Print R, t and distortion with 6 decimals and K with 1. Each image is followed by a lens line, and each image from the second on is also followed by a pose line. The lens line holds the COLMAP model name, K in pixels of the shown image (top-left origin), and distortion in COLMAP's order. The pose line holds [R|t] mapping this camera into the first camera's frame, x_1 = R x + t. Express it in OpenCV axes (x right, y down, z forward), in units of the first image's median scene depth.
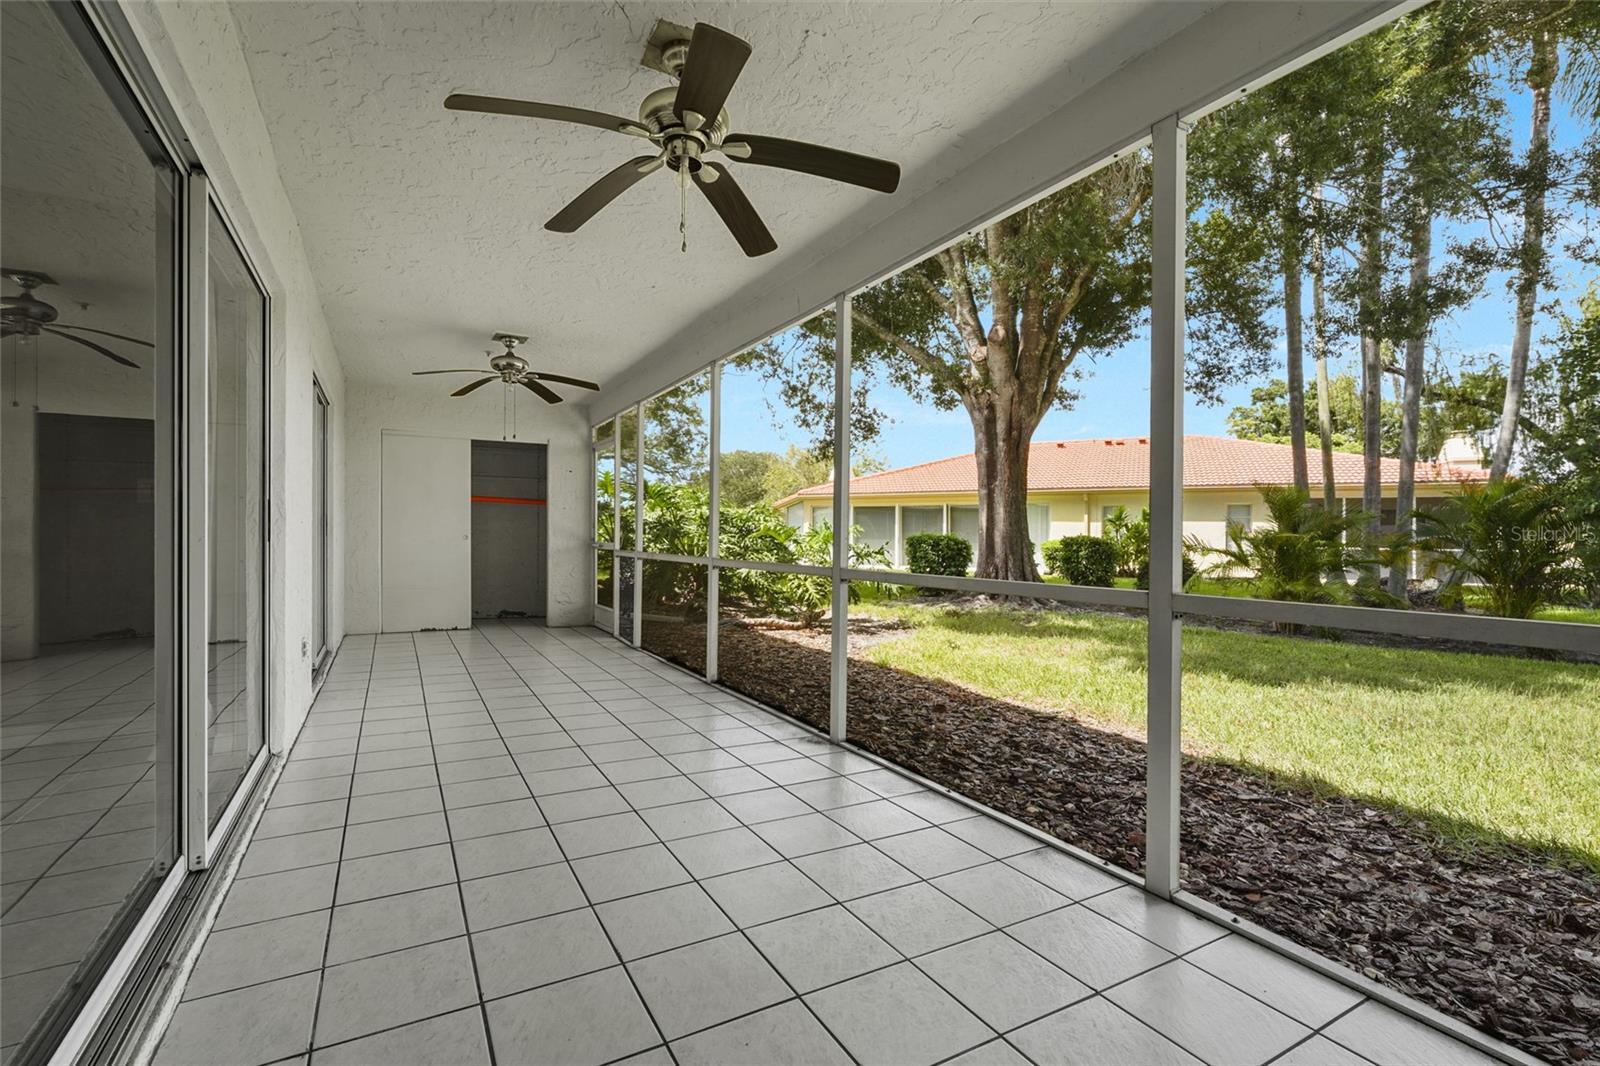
lens RADIAL K [[711.3, 0, 800.0], [0, 711.3, 533.0], [0, 0, 1]] dist [-0.002842, -0.000077]
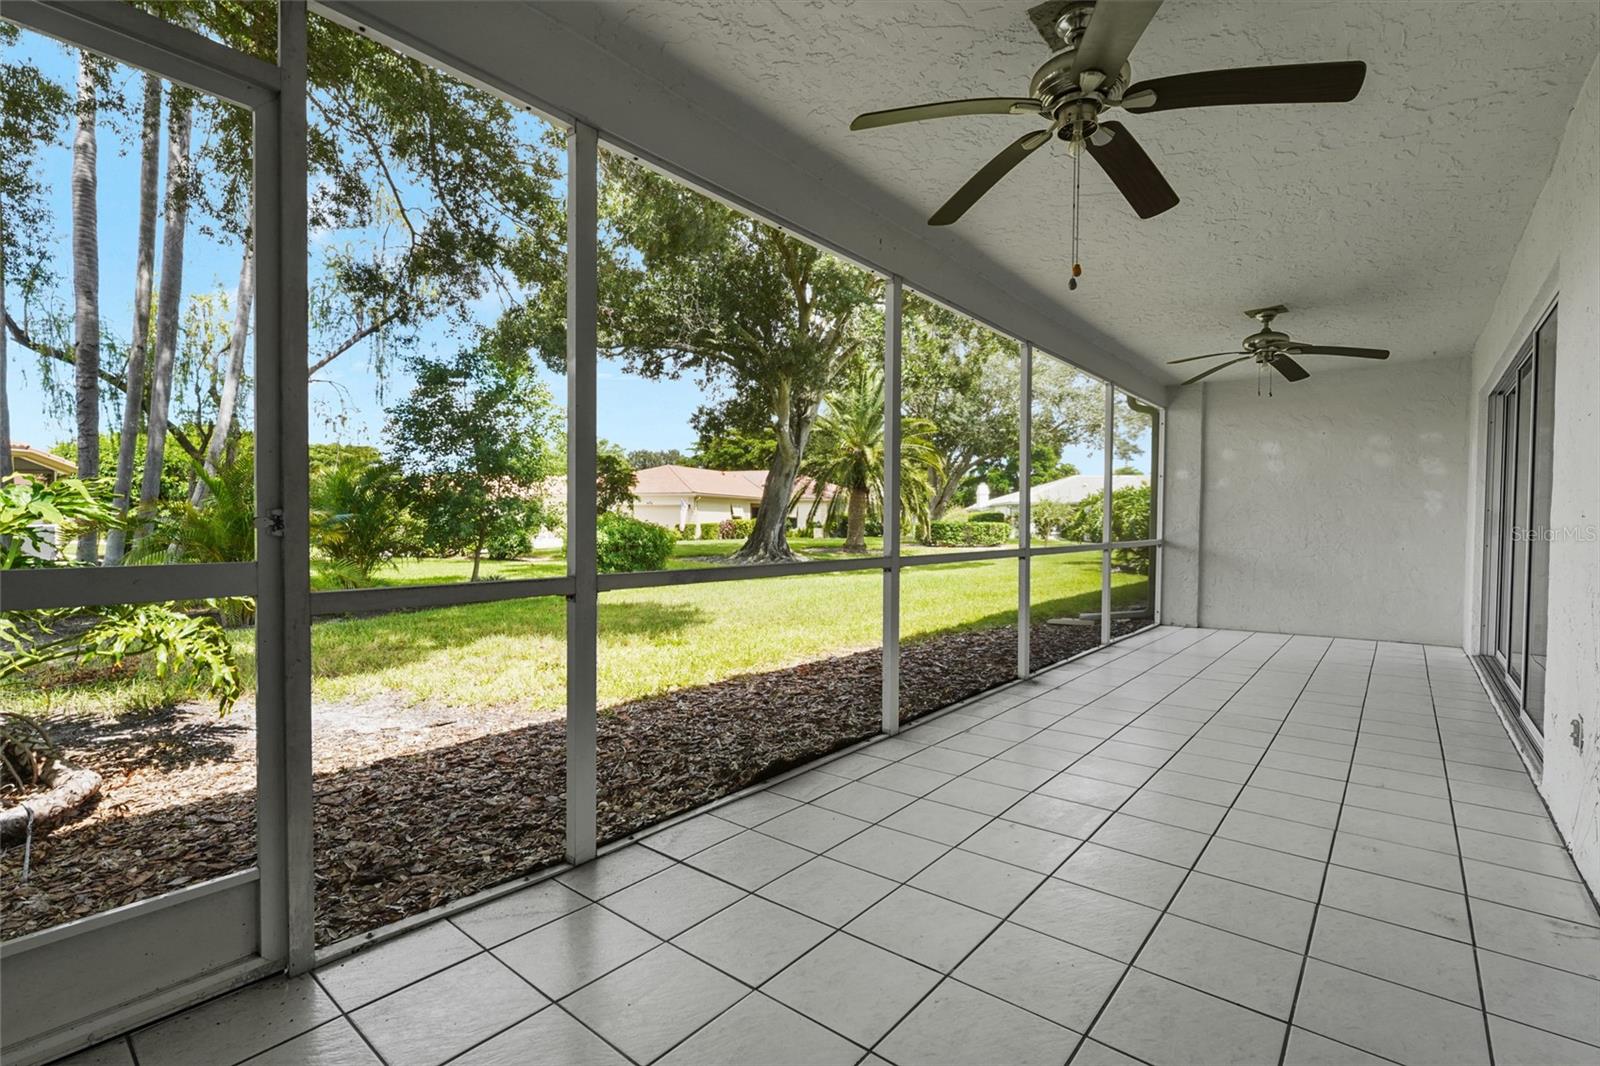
lens RADIAL K [[711.3, 0, 800.0], [0, 711.3, 533.0], [0, 0, 1]] dist [-0.002842, -0.000077]
pose [[-0.346055, -0.018901, 0.938024, -0.801476], [-0.002531, 0.999812, 0.019212, -0.000301], [-0.938211, 0.004274, -0.346038, 1.427467]]
